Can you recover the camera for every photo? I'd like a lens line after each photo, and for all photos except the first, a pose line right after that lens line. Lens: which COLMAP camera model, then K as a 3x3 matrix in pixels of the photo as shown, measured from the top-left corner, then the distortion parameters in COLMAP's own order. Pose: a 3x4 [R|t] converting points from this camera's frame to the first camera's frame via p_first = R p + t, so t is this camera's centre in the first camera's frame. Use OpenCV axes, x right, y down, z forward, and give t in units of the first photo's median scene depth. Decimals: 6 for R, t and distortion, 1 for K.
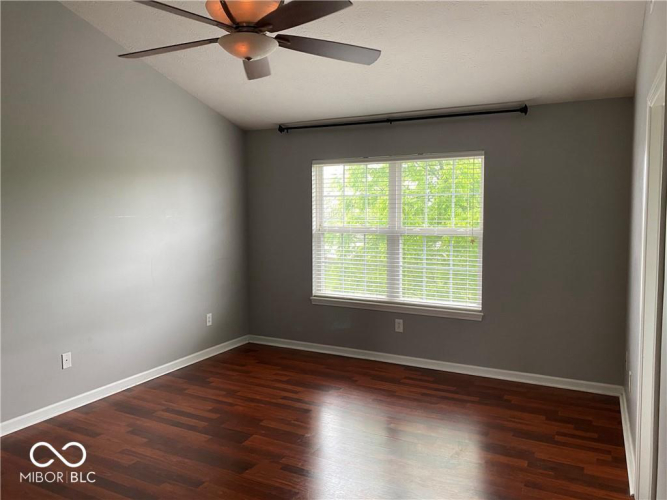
lens RADIAL K [[515.6, 0, 328.5], [0, 515.6, 245.1], [0, 0, 1]] dist [0.041052, -0.000182]
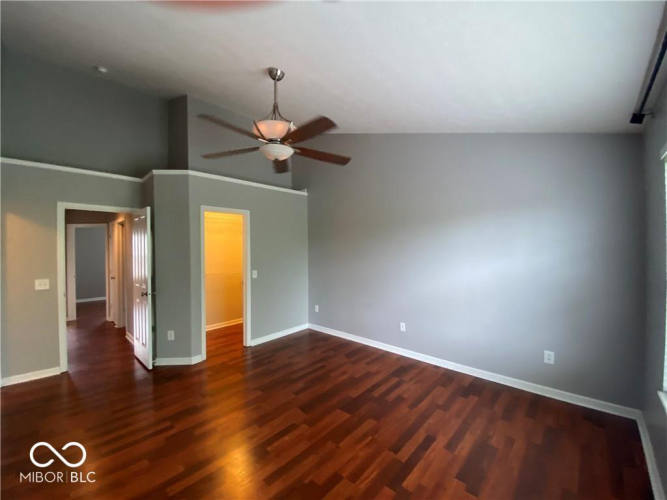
lens RADIAL K [[278.0, 0, 333.2], [0, 278.0, 246.5], [0, 0, 1]] dist [0.008141, -0.002440]
pose [[-0.246384, 0.009708, -0.969124, 0.575859], [-0.057235, 0.998059, 0.024549, -0.078610], [0.967481, 0.061516, -0.245350, 1.160798]]
